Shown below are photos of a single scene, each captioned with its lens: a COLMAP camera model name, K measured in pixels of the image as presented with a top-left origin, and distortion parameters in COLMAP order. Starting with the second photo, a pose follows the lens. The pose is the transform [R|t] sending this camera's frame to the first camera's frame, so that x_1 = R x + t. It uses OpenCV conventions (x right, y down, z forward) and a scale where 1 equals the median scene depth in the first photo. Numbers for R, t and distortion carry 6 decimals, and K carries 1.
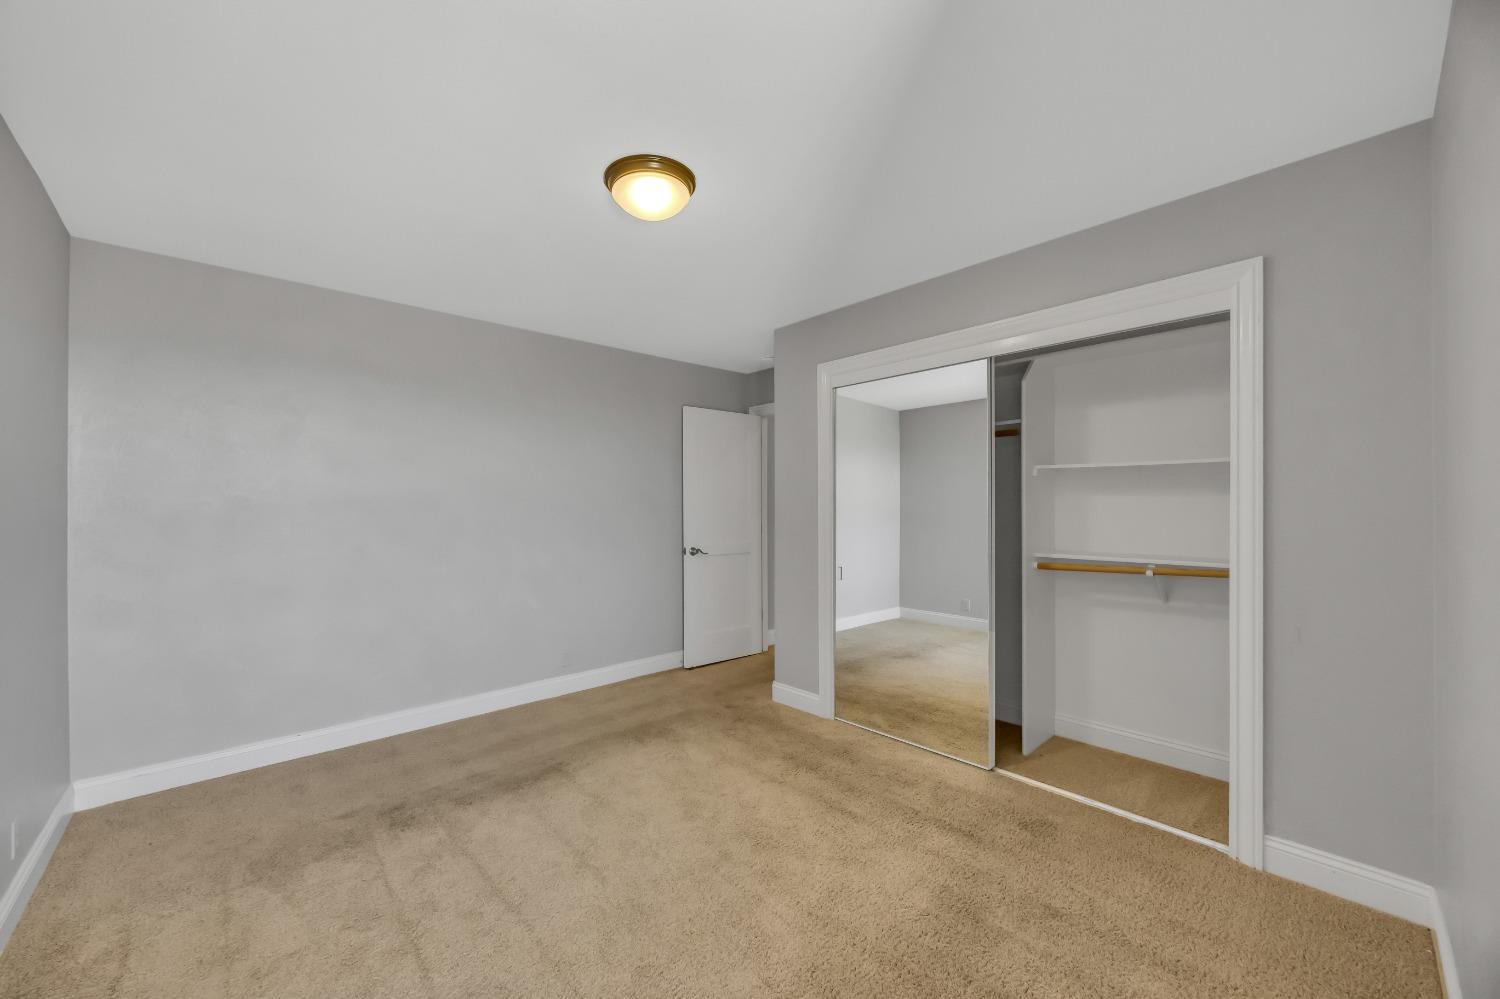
lens RADIAL K [[566.6, 0, 744.8], [0, 566.6, 503.3], [0, 0, 1]] dist [-0.002350, 0.000407]
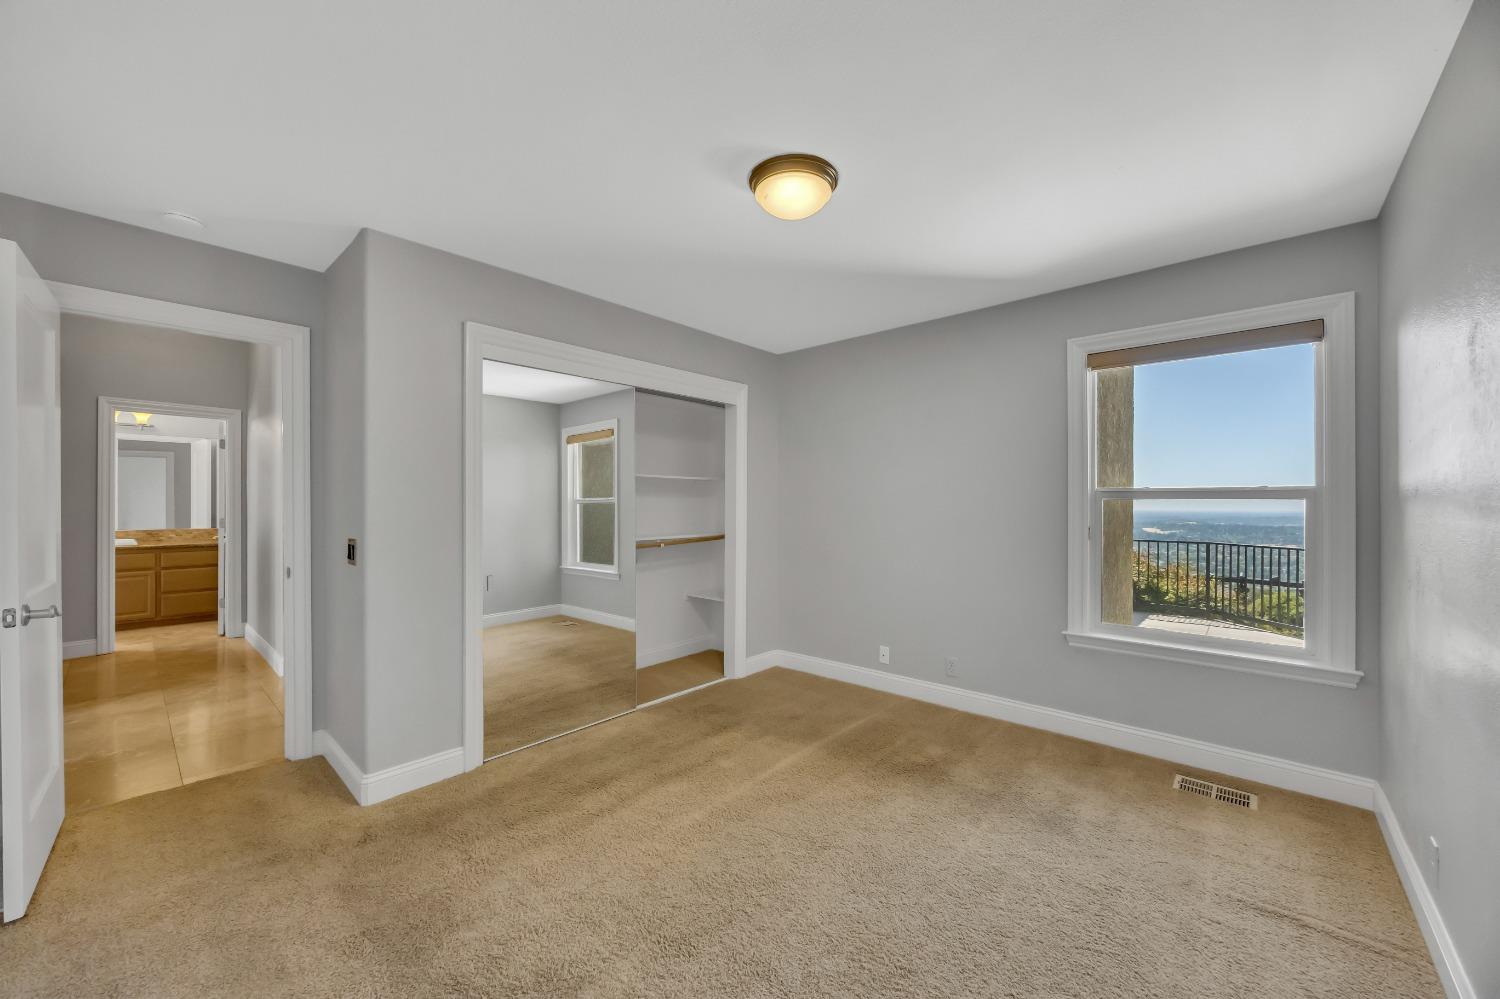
lens RADIAL K [[566.6, 0, 744.8], [0, 566.6, 503.3], [0, 0, 1]] dist [-0.002350, 0.000407]
pose [[-0.094918, 0.003466, 0.995479, -0.806923], [-0.005032, 0.999979, -0.003961, 0.008350], [-0.995472, -0.005385, -0.094899, 0.818582]]
